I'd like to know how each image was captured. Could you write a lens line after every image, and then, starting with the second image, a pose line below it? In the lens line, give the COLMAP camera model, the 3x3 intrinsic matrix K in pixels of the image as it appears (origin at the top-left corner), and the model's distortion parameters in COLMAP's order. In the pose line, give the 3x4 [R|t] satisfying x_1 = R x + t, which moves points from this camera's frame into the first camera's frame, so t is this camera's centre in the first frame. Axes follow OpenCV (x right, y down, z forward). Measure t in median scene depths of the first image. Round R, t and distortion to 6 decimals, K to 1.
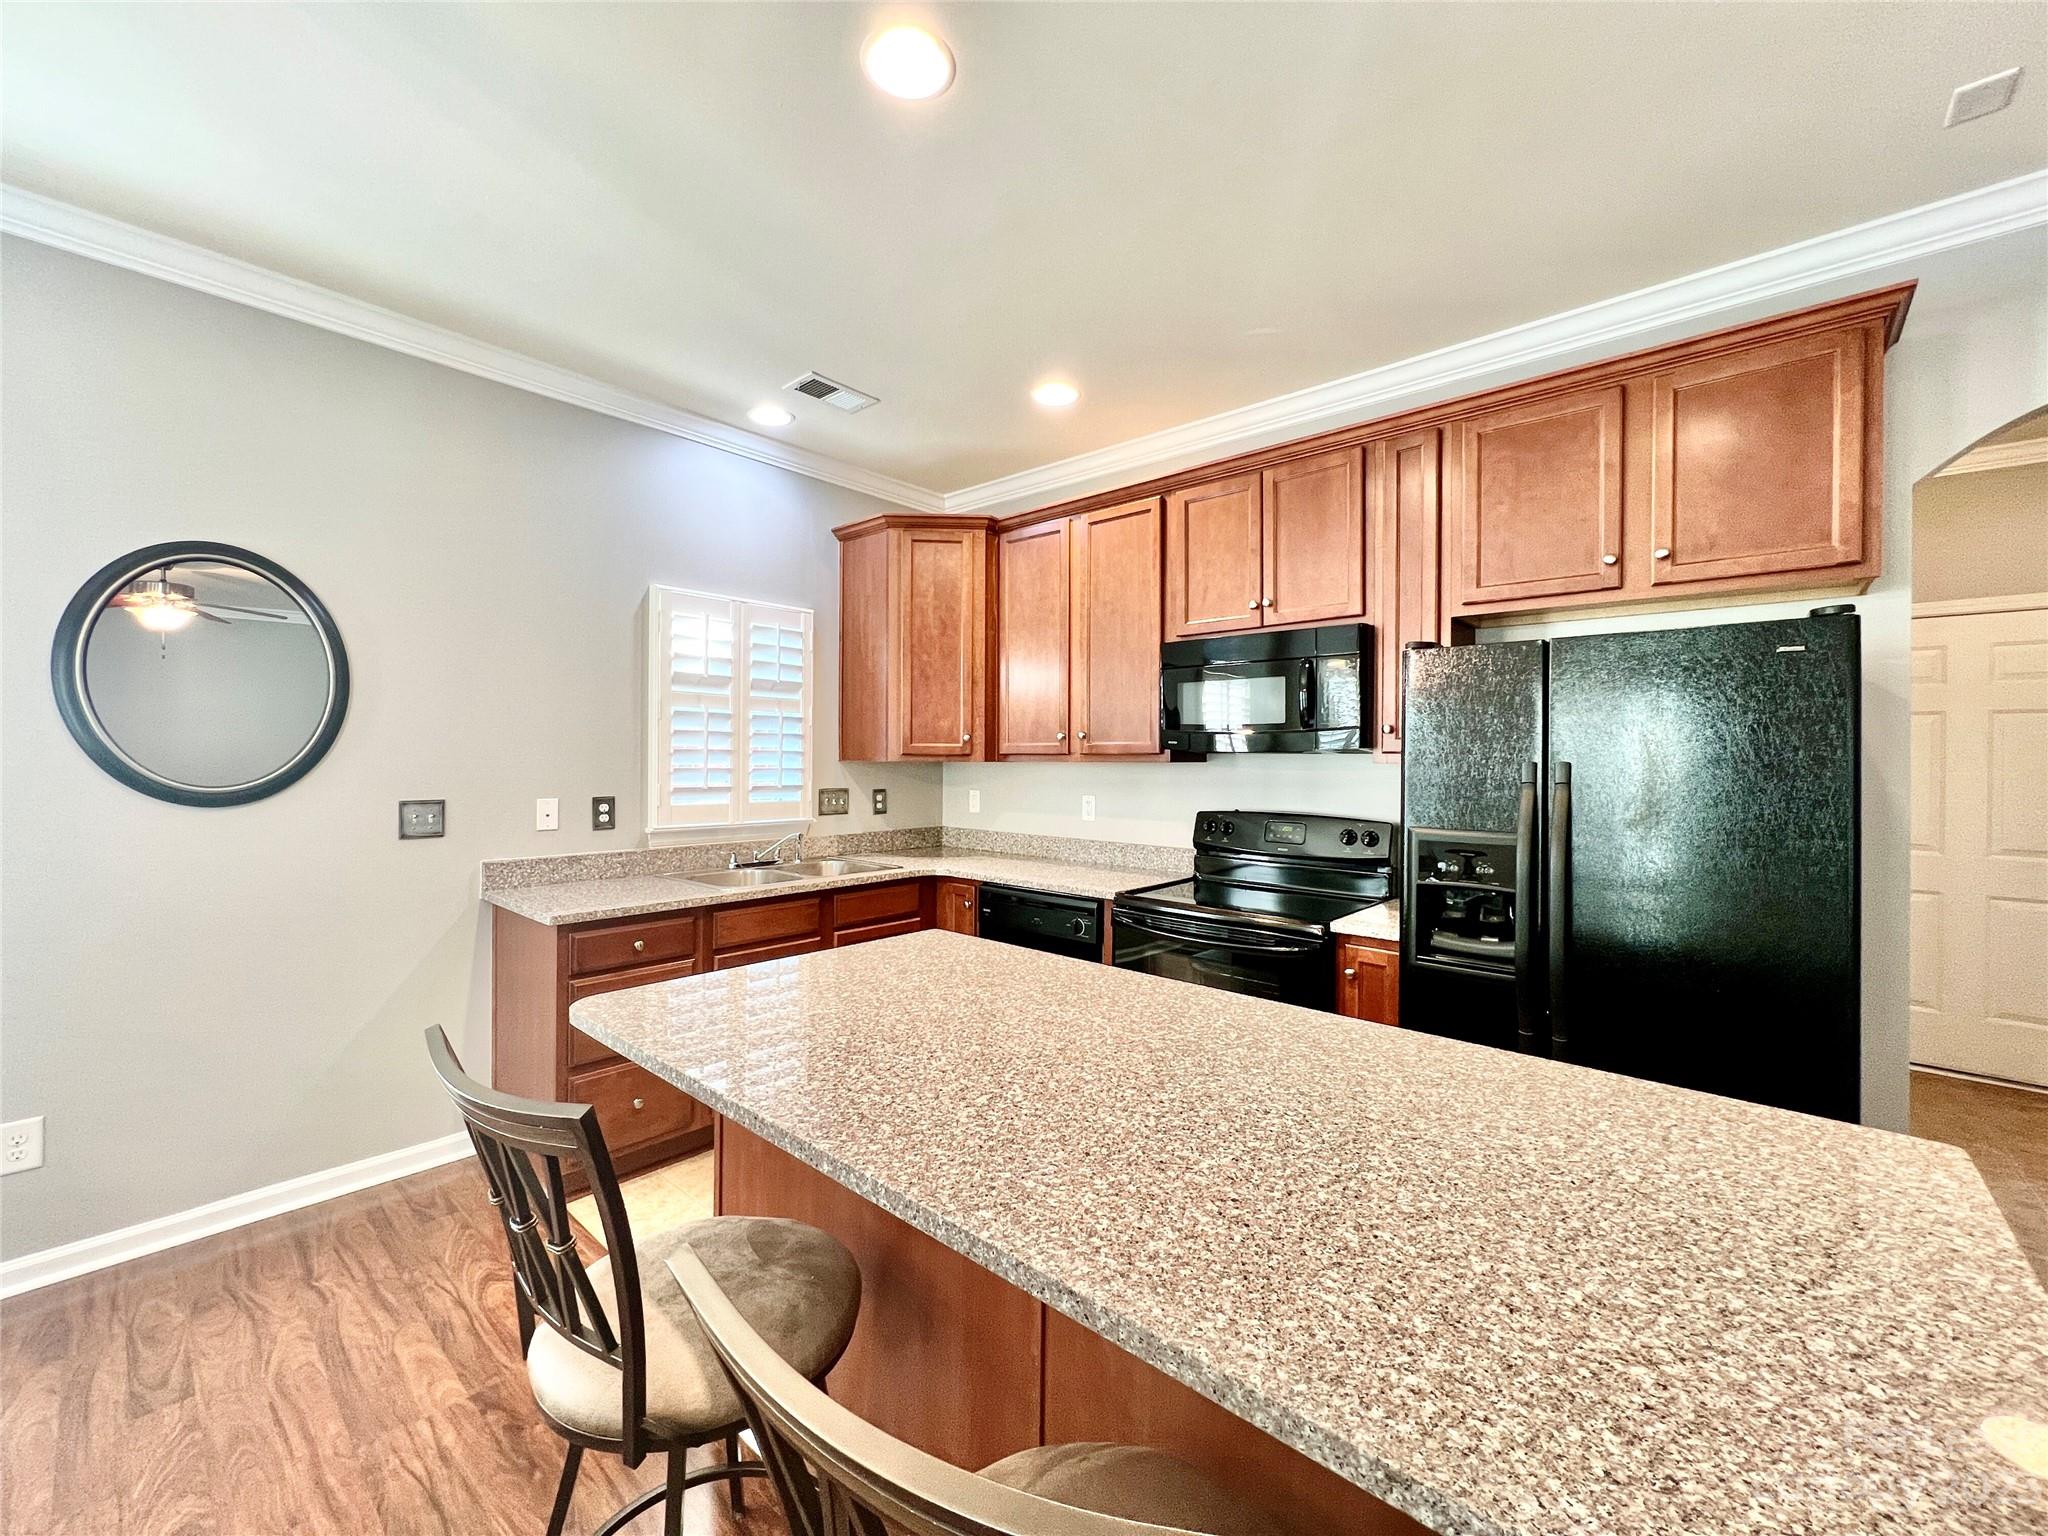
lens RADIAL K [[819.1, 0, 1027.4], [0, 819.1, 760.4], [0, 0, 1]] dist [-0.000189, -0.000390]
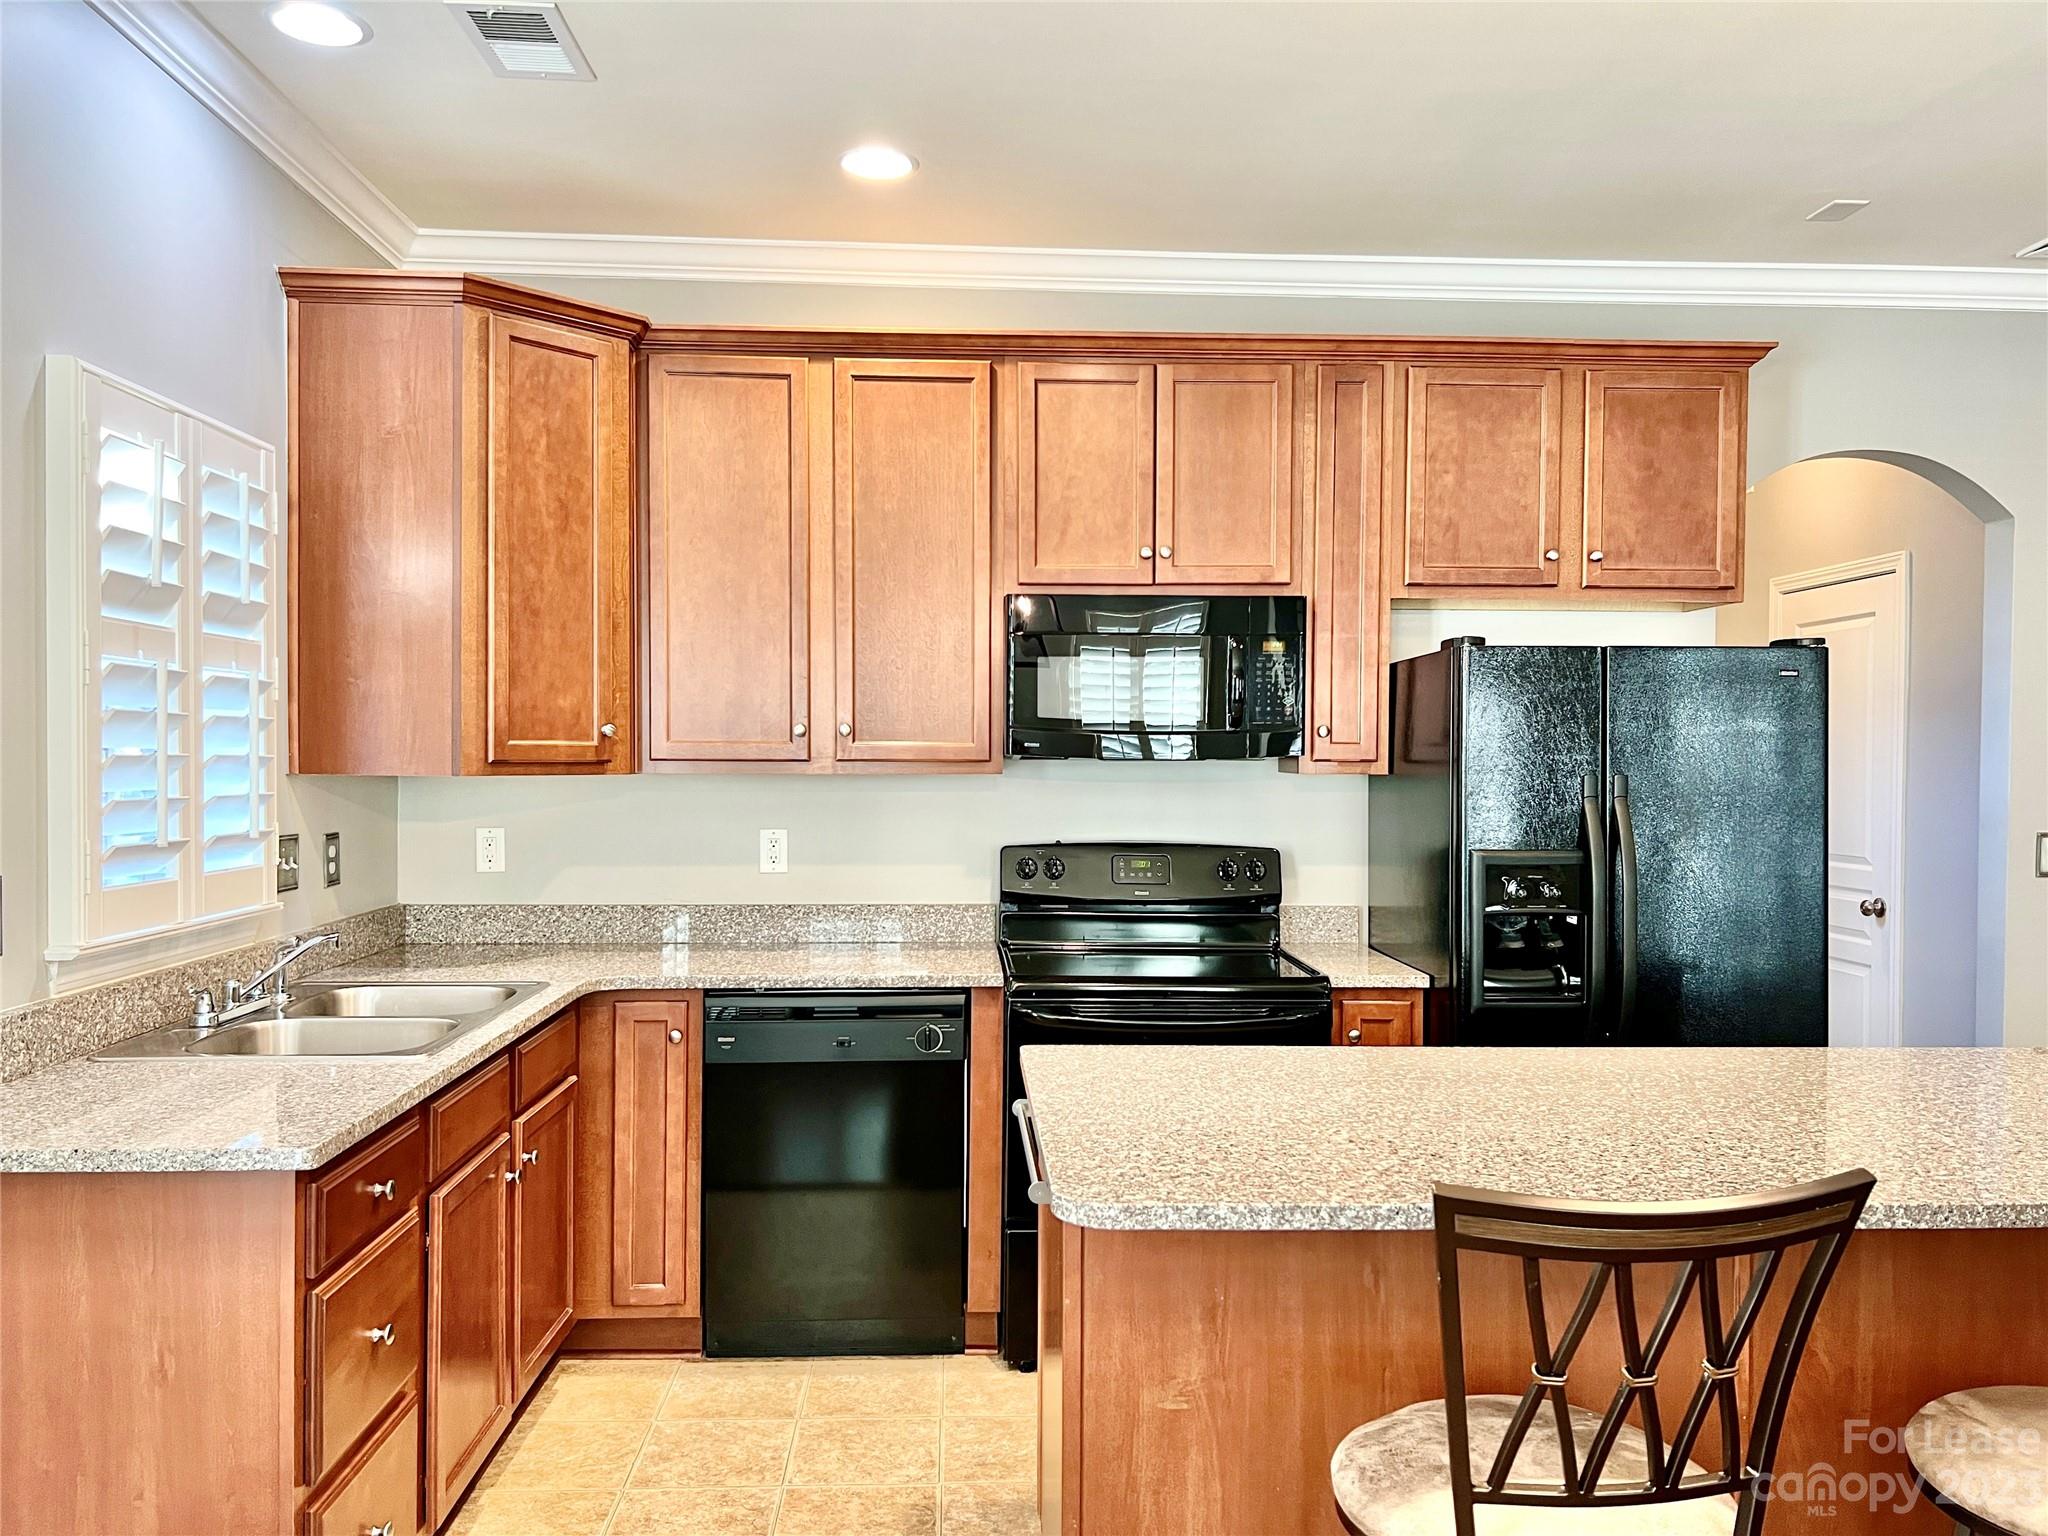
lens RADIAL K [[1527.1, 0, 1031.4], [0, 1527.1, 777.5], [0, 0, 1]] dist [0.046246, -0.044950]
pose [[0.715986, -0.013972, 0.697974, -0.645974], [0.001050, 0.999820, 0.018937, -0.016988], [-0.698114, -0.012826, 0.715872, 0.104822]]
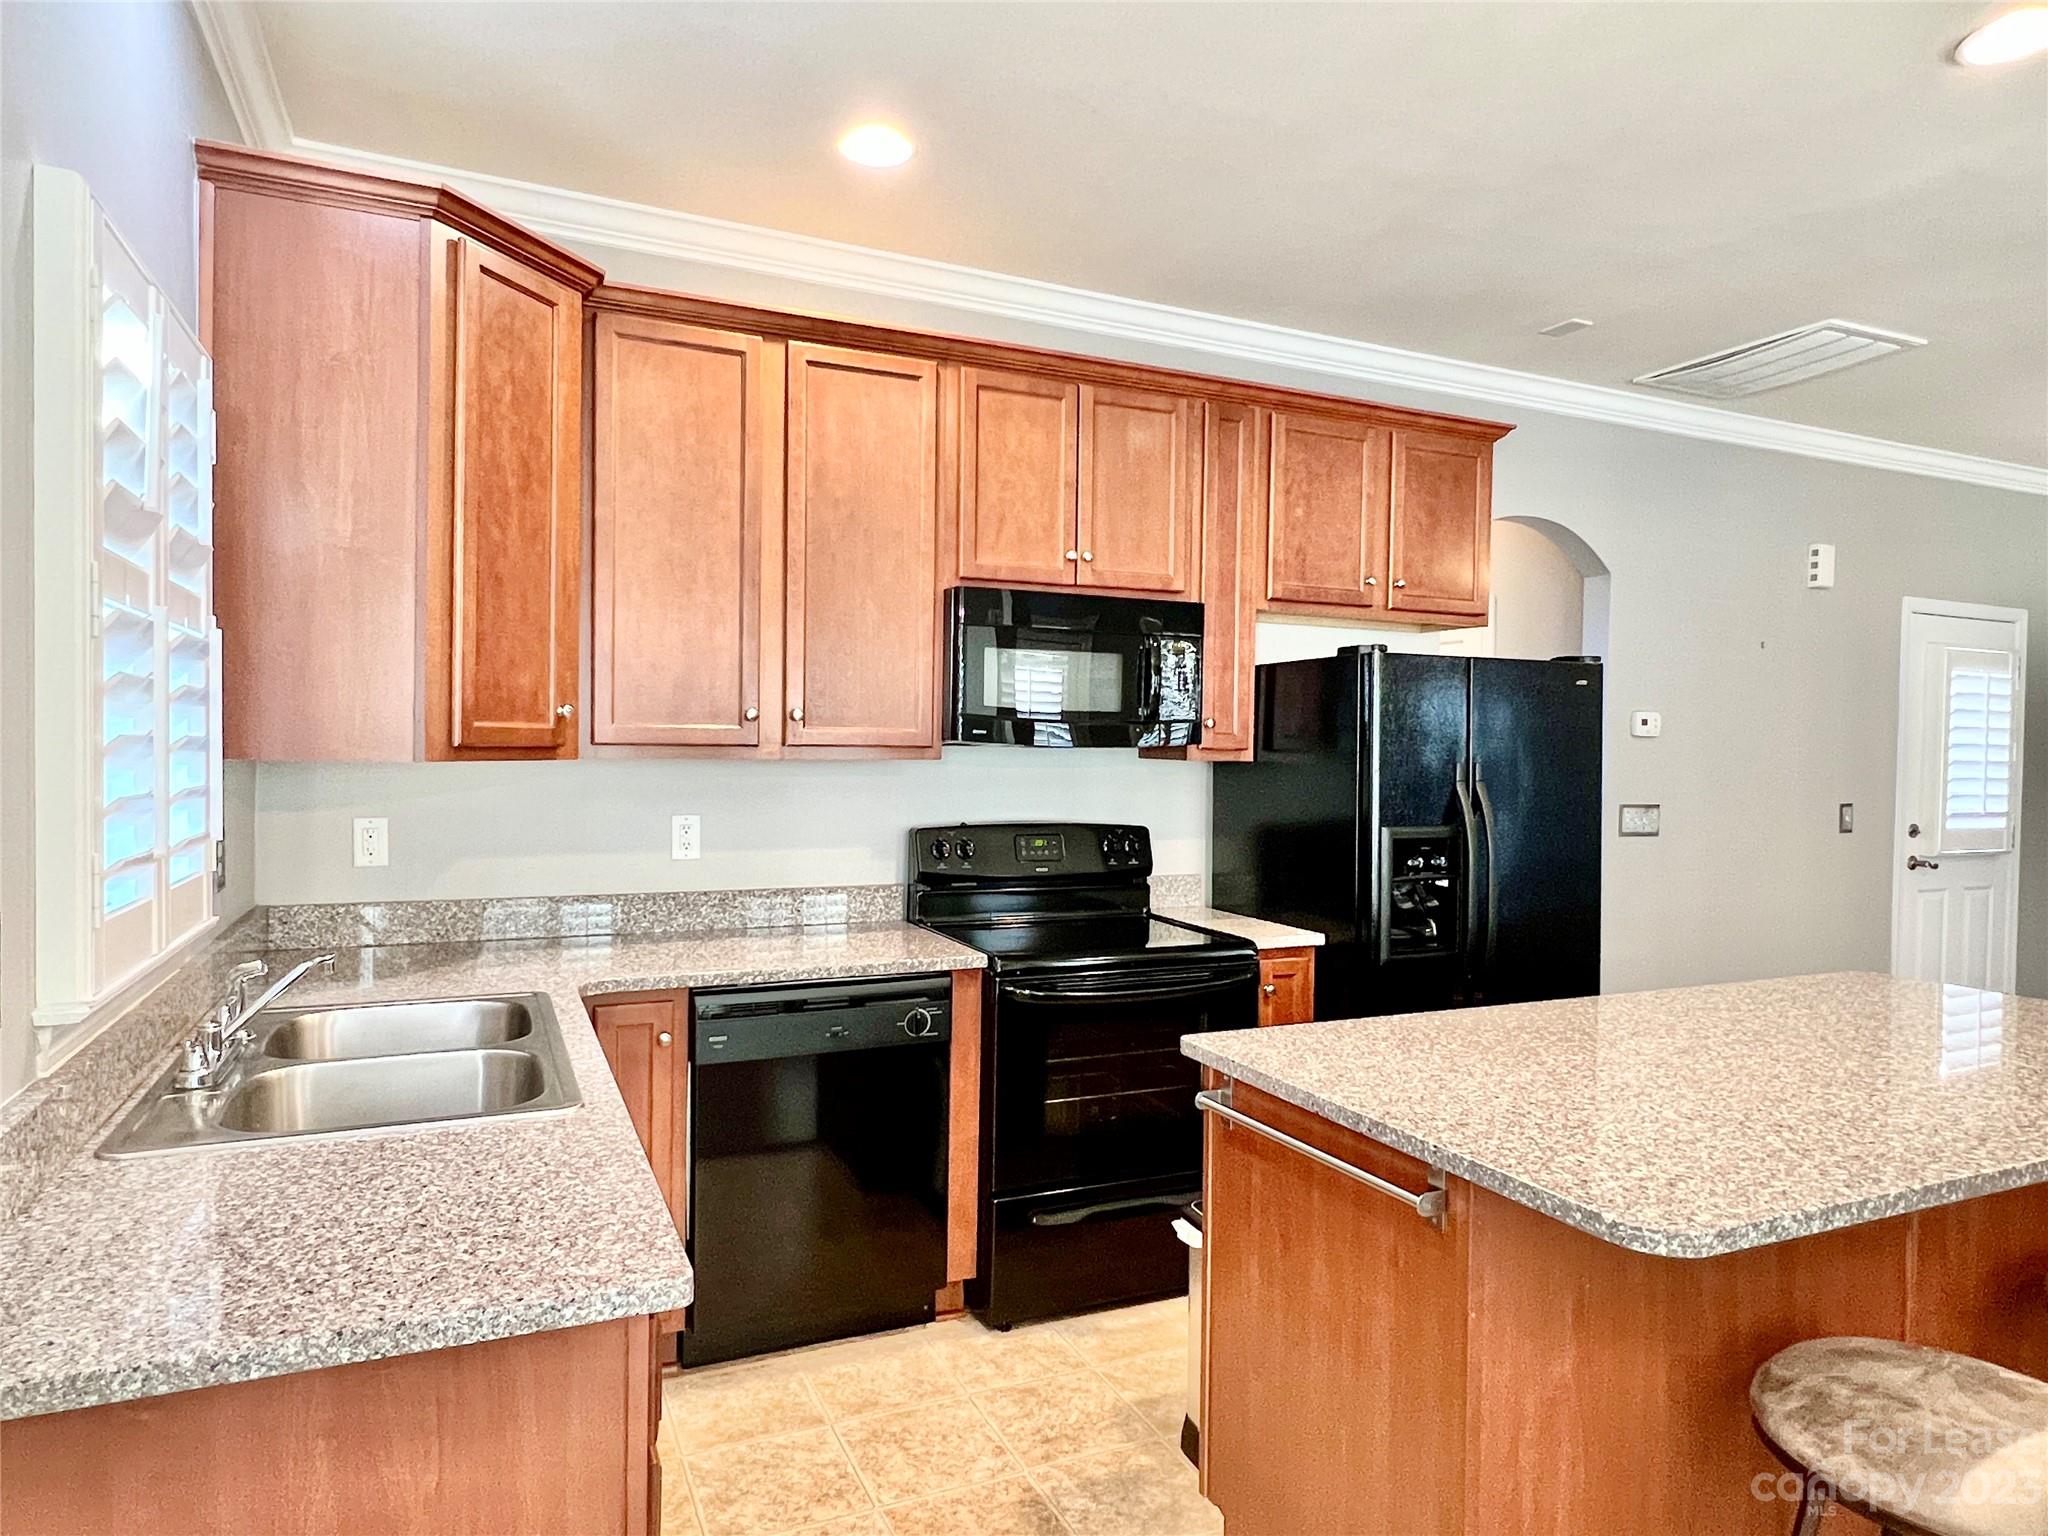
lens RADIAL K [[1219.4, 0, 1017.5], [0, 1219.4, 765.7], [0, 0, 1]] dist [-0.011364, 0.009236]
pose [[0.414934, -0.017932, 0.909675, -0.705393], [-0.009402, 0.999668, 0.023994, -0.016838], [-0.909803, -0.018509, 0.414627, 0.506606]]
